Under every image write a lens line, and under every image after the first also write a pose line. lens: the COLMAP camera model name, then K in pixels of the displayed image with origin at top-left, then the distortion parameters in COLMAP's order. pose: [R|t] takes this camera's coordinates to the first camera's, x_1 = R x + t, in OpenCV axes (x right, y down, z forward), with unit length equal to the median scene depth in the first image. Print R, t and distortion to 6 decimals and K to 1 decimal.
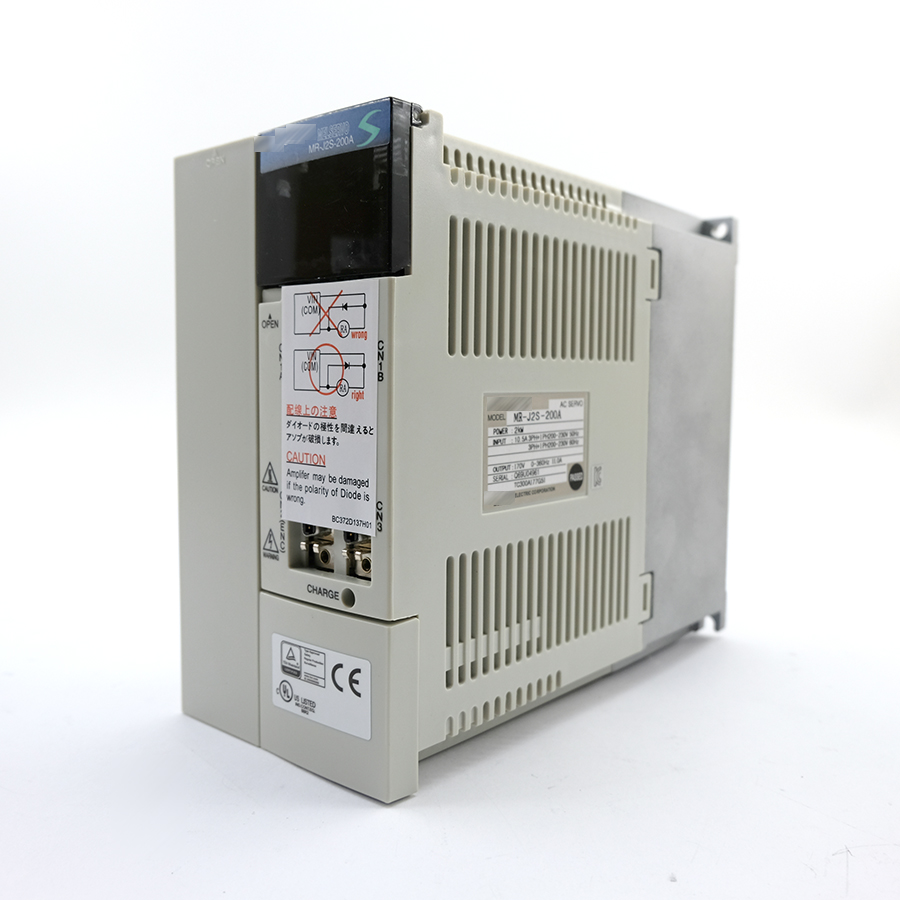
lens RADIAL K [[907.9, 0, 446.7], [0, 907.9, 448.4], [0, 0, 1]] dist [-0.115753, 0.342048]
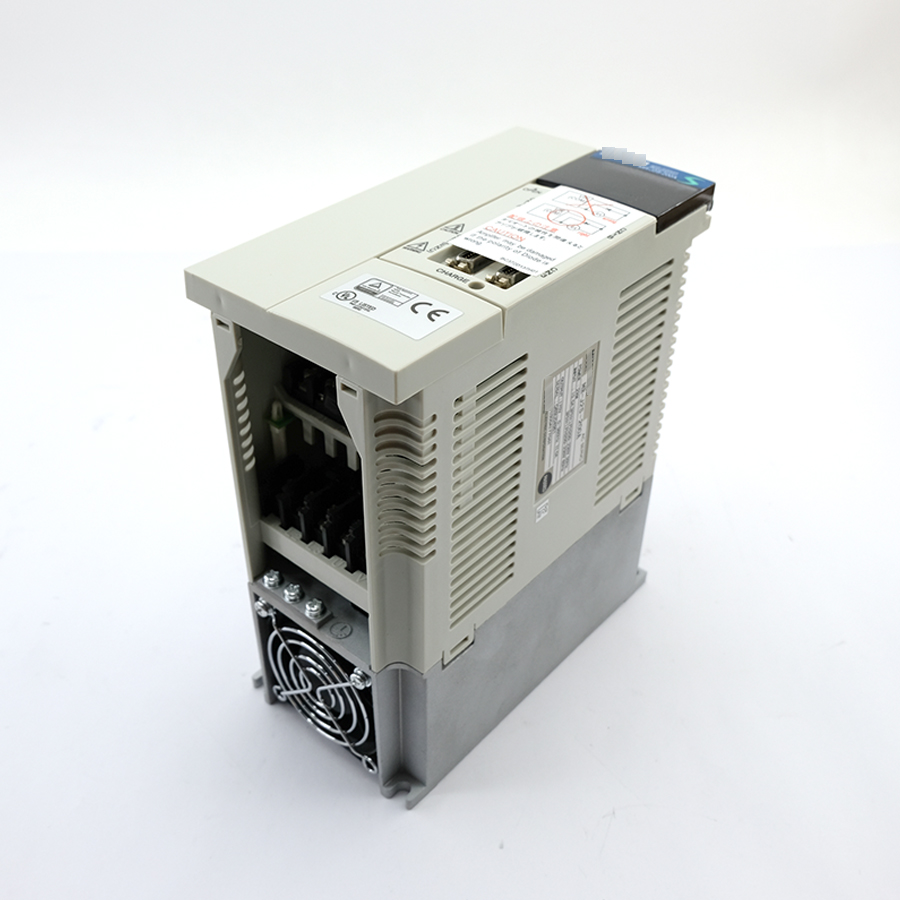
lens RADIAL K [[1061.0, 0, 434.2], [0, 1061.0, 479.8], [0, 0, 1]] dist [-0.159450, 0.672959]
pose [[0.575627, 0.817524, 0.017532, 0.041460], [-0.612457, 0.445245, -0.653187, 1.166878], [-0.541802, 0.365255, 0.756994, 0.069378]]
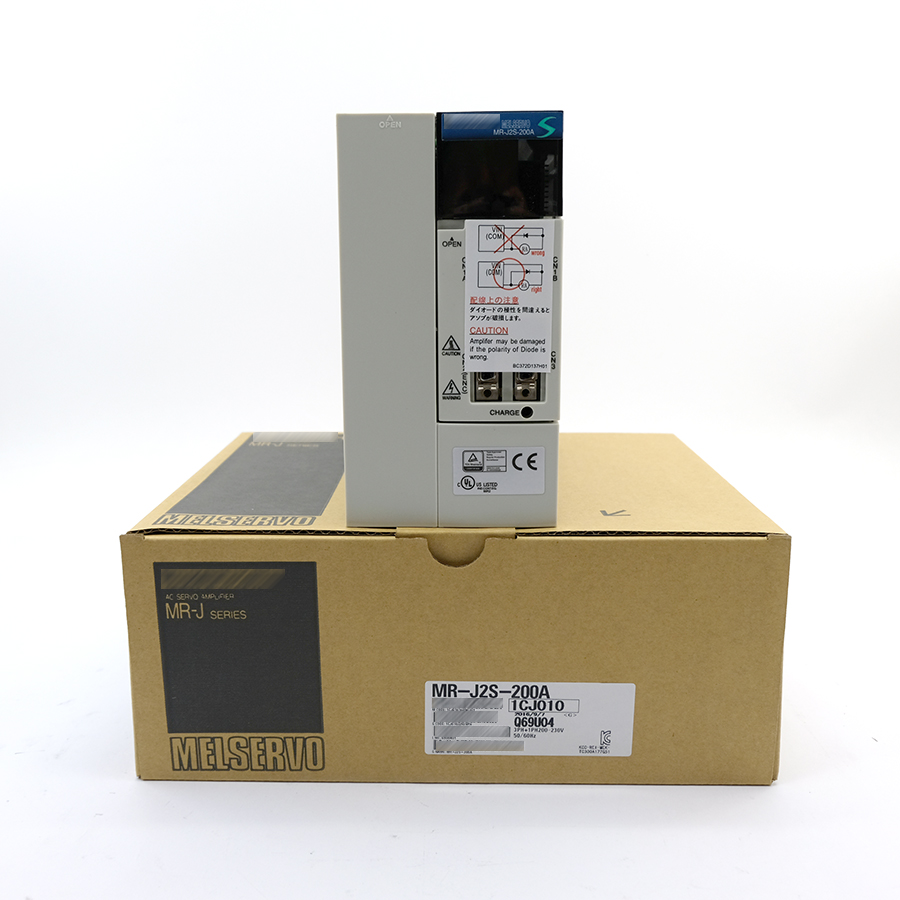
lens RADIAL K [[938.1, 0, 445.3], [0, 938.1, 458.1], [0, 0, 1]] dist [-0.121023, 0.357168]
pose [[0.765828, -0.148559, 0.625650, -1.260107], [0.063346, 0.985645, 0.156500, -0.029985], [-0.639918, -0.080219, 0.764245, -0.220140]]
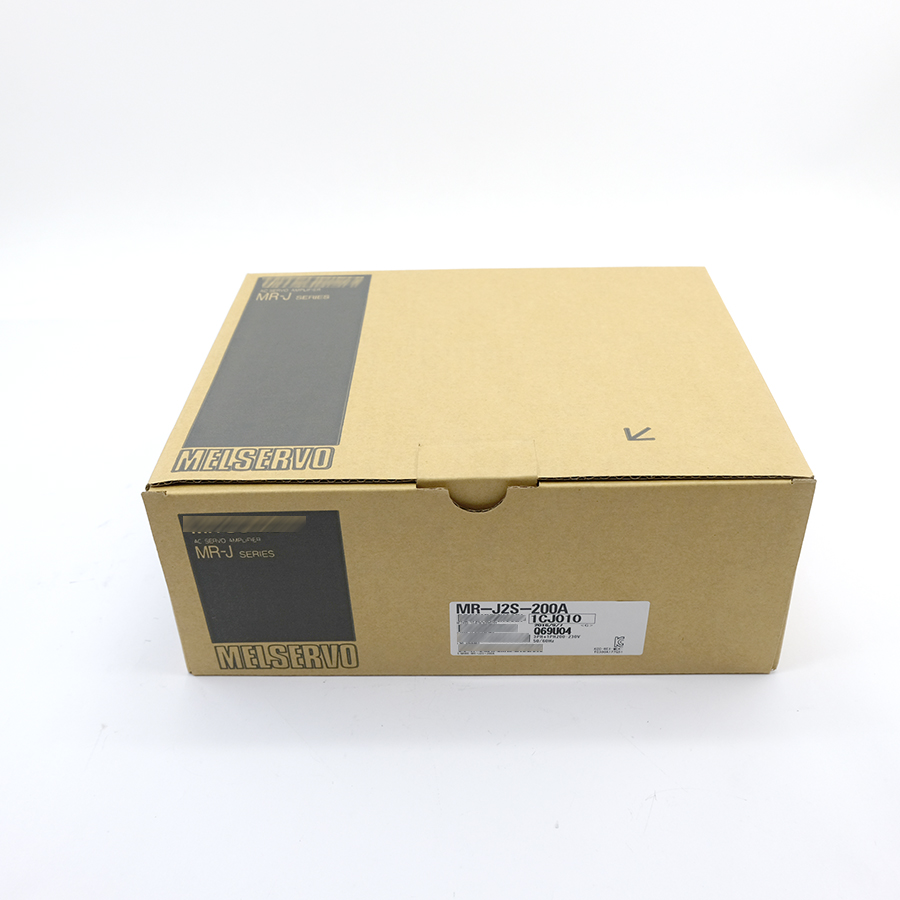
lens RADIAL K [[938.1, 0, 445.3], [0, 938.1, 458.1], [0, 0, 1]] dist [-0.121023, 0.357168]
pose [[0.768846, -0.389367, 0.507218, -1.089082], [0.091372, 0.851987, 0.515528, -0.532643], [-0.632872, -0.350016, 0.690624, -0.062249]]
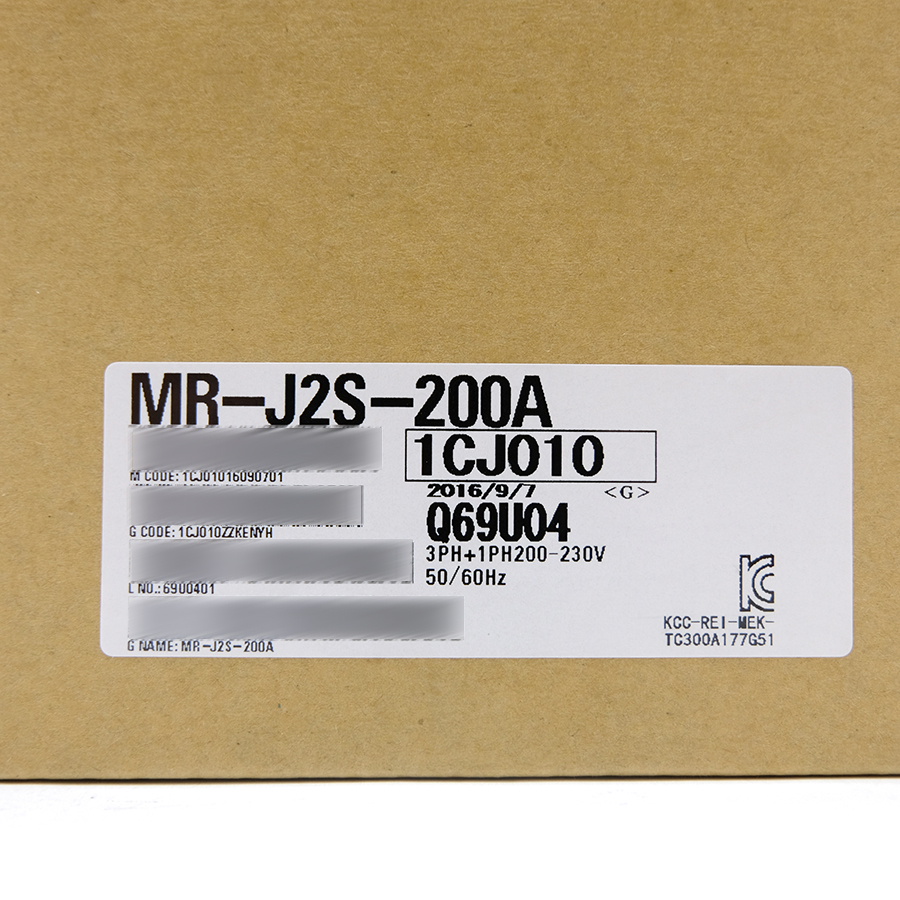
lens RADIAL K [[907.9, 0, 446.7], [0, 907.9, 448.4], [0, 0, 1]] dist [-0.115753, 0.342048]
pose [[0.740541, 0.014908, 0.671846, -0.448272], [0.064410, 0.993577, -0.093042, 0.746409], [-0.668918, 0.112175, 0.734824, 0.637824]]
